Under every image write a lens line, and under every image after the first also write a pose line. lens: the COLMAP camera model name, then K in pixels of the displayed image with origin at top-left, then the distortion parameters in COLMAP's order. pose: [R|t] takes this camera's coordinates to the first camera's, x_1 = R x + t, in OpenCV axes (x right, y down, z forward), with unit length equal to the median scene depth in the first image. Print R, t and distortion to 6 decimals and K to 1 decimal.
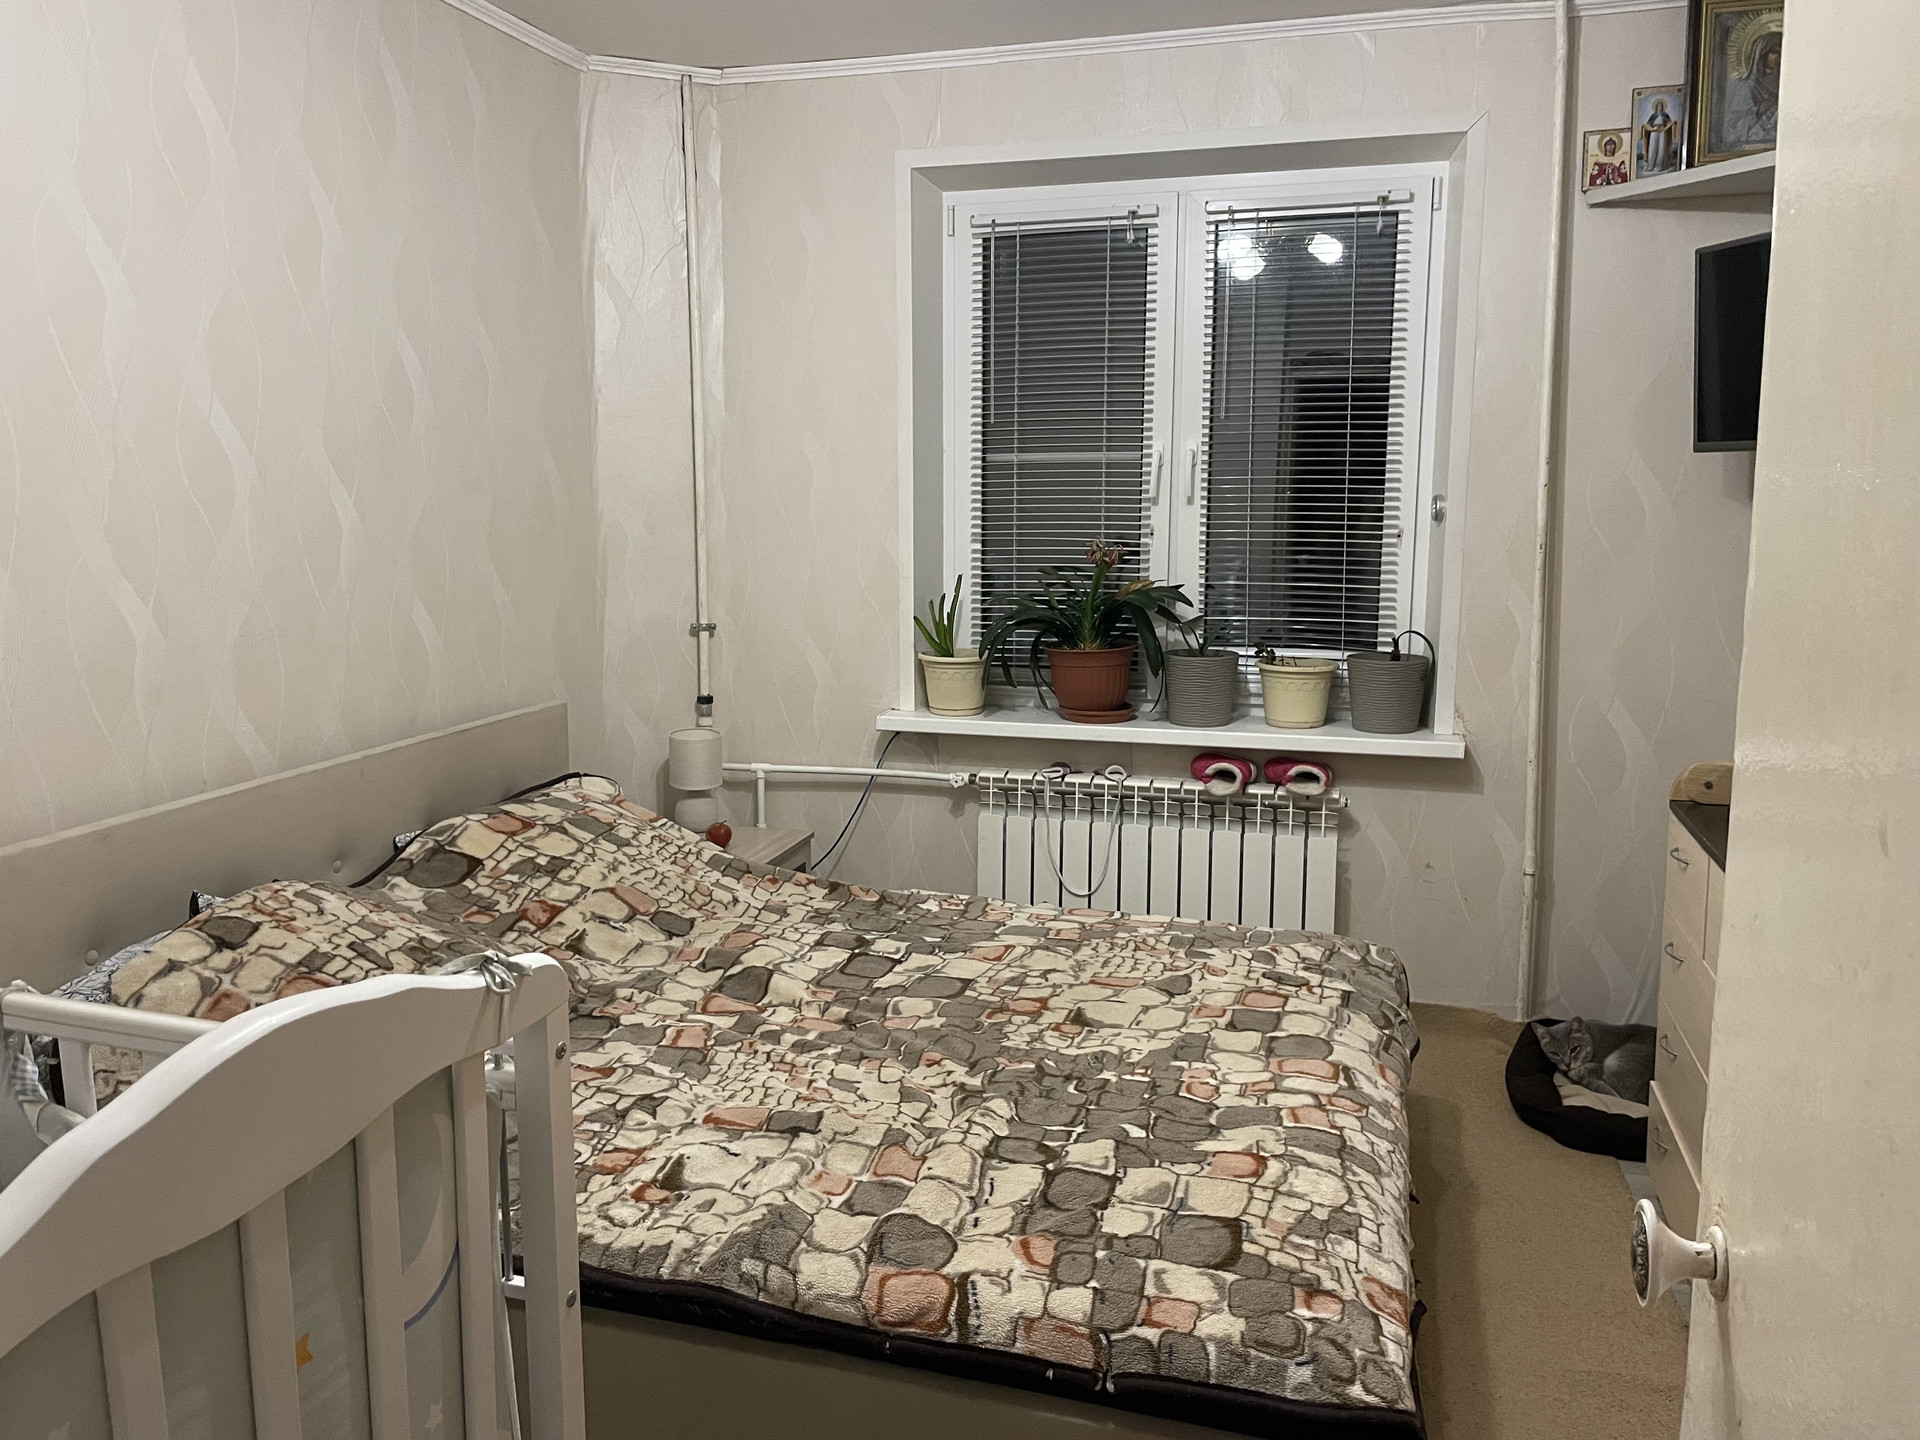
lens RADIAL K [[1466.8, 0, 960.0], [0, 1466.8, 720.0], [0, 0, 1]] dist [0.088047, -0.009121]
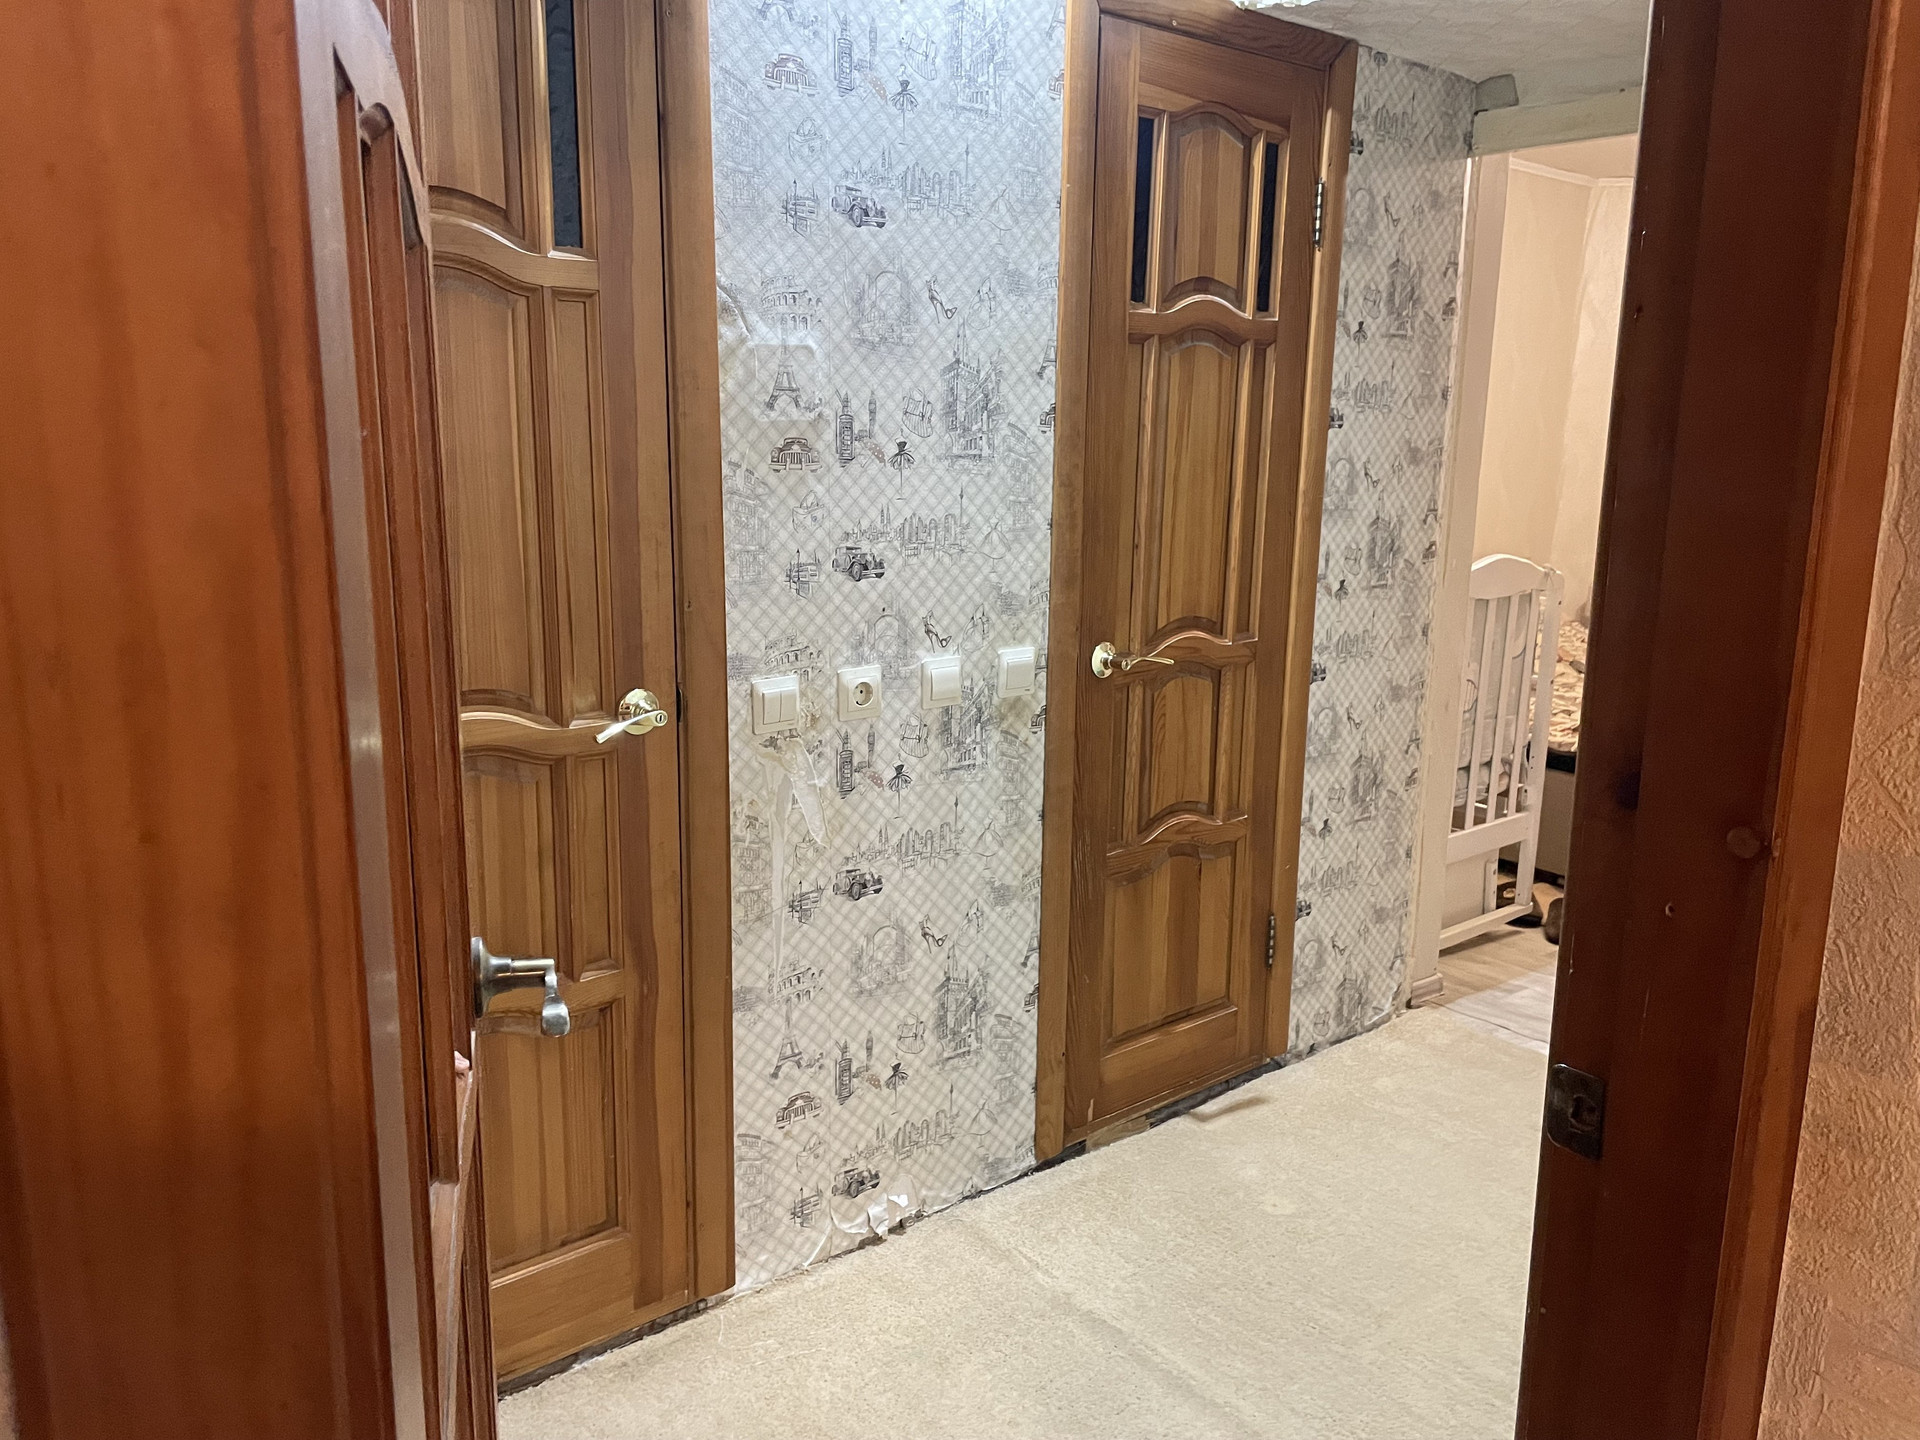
lens RADIAL K [[1466.8, 0, 960.0], [0, 1466.8, 720.0], [0, 0, 1]] dist [0.088047, -0.009121]
pose [[0.835144, 0.111038, -0.538707, 0.177460], [-0.098601, 0.993769, 0.051977, 0.200548], [0.541121, 0.009709, 0.840888, -1.062581]]
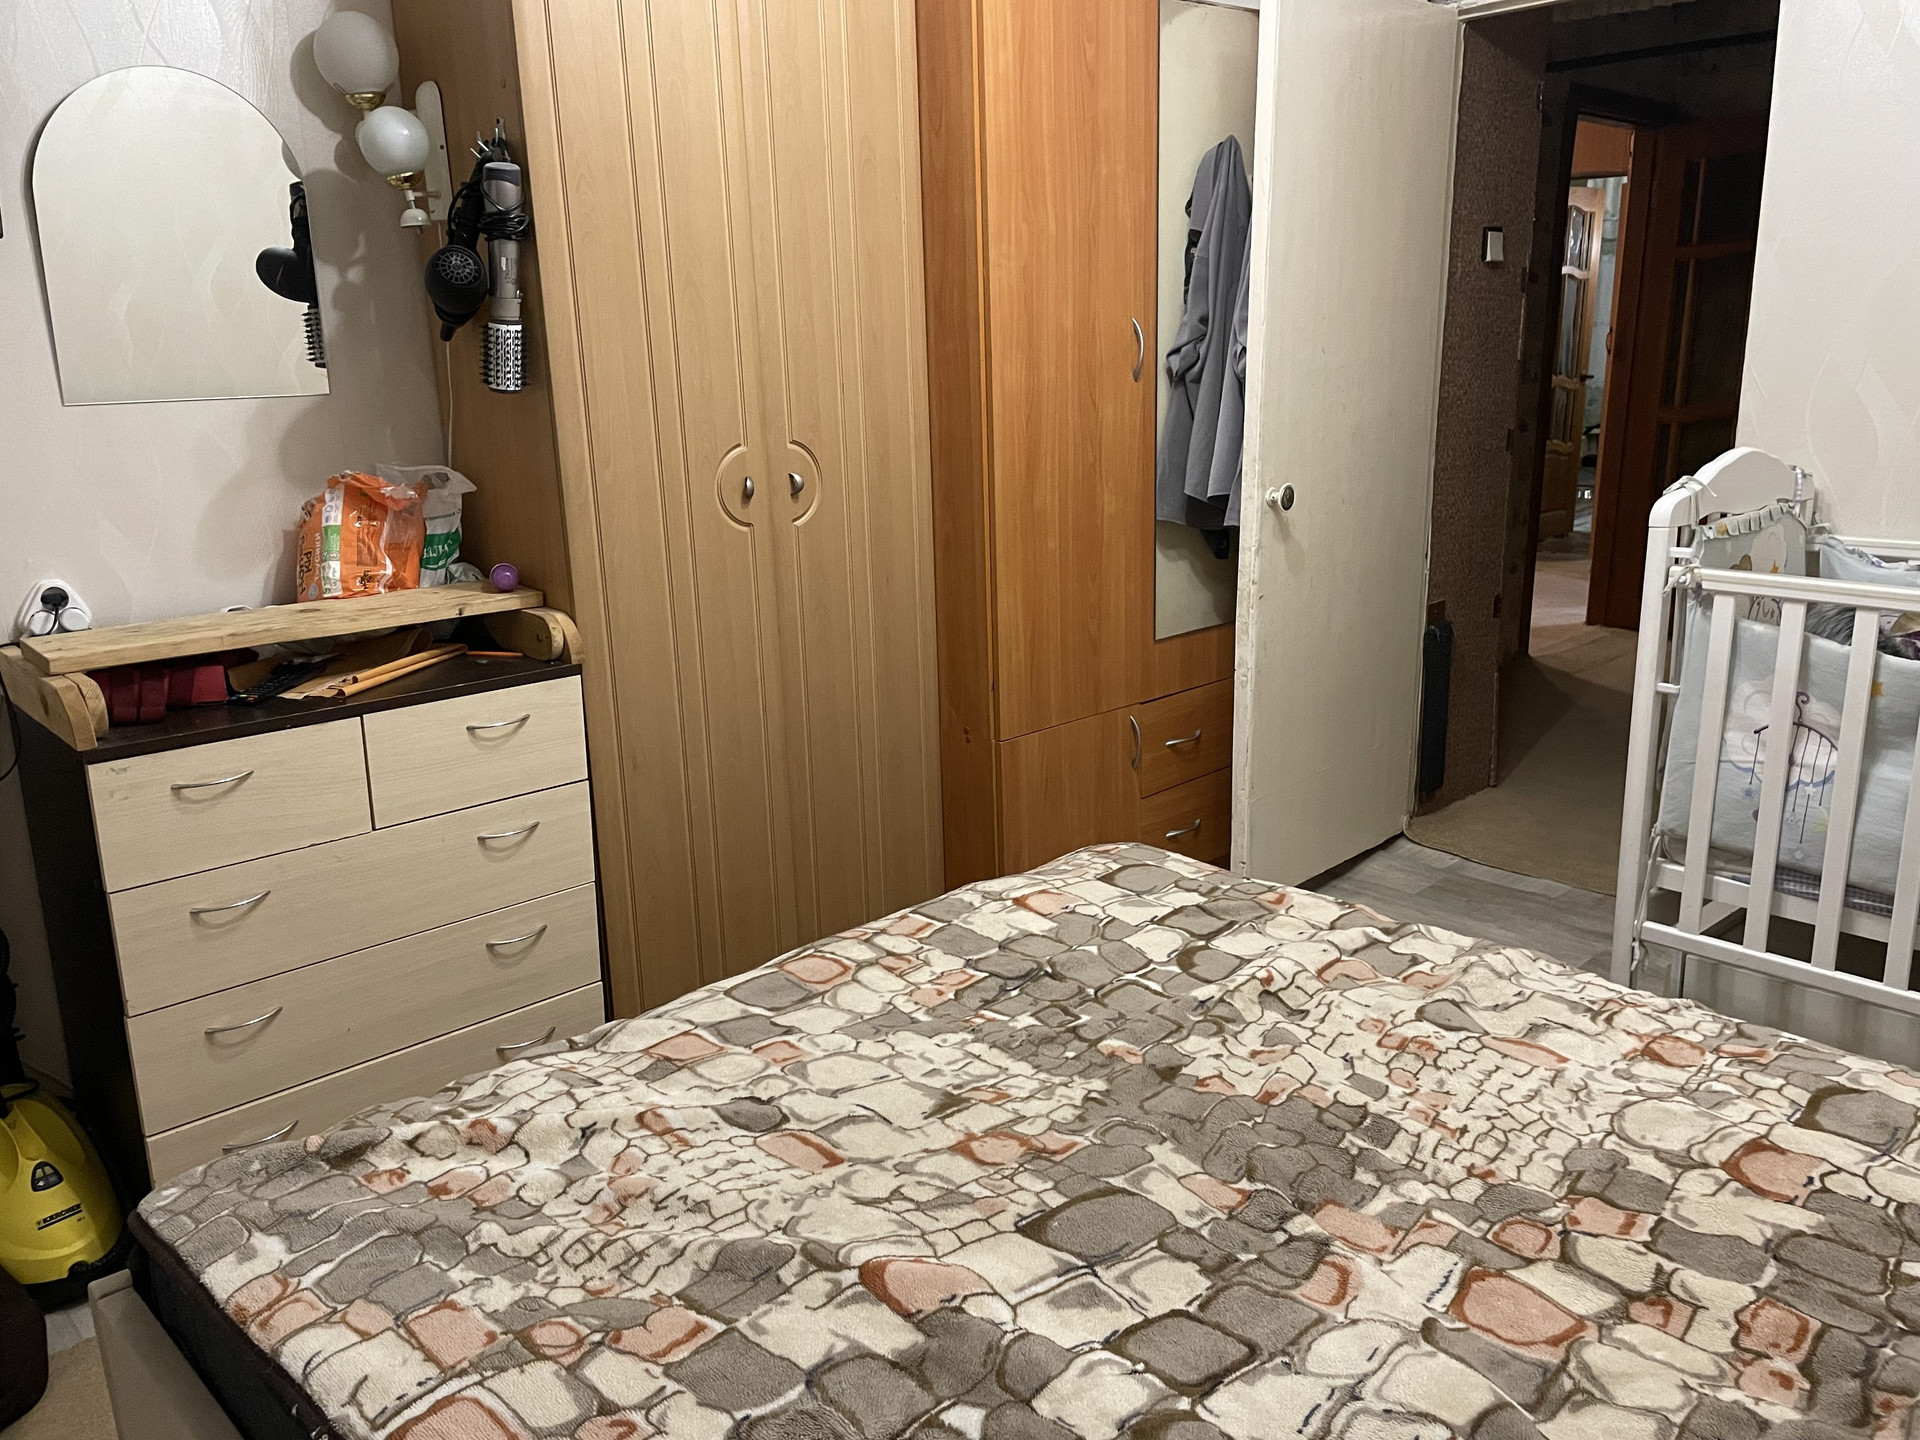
lens RADIAL K [[1466.8, 0, 960.0], [0, 1466.8, 720.0], [0, 0, 1]] dist [0.088047, -0.009121]
pose [[-0.862996, -0.122460, 0.490144, -0.214969], [0.090954, 0.916666, 0.389167, -0.198489], [-0.496955, 0.380430, -0.779941, 1.411143]]
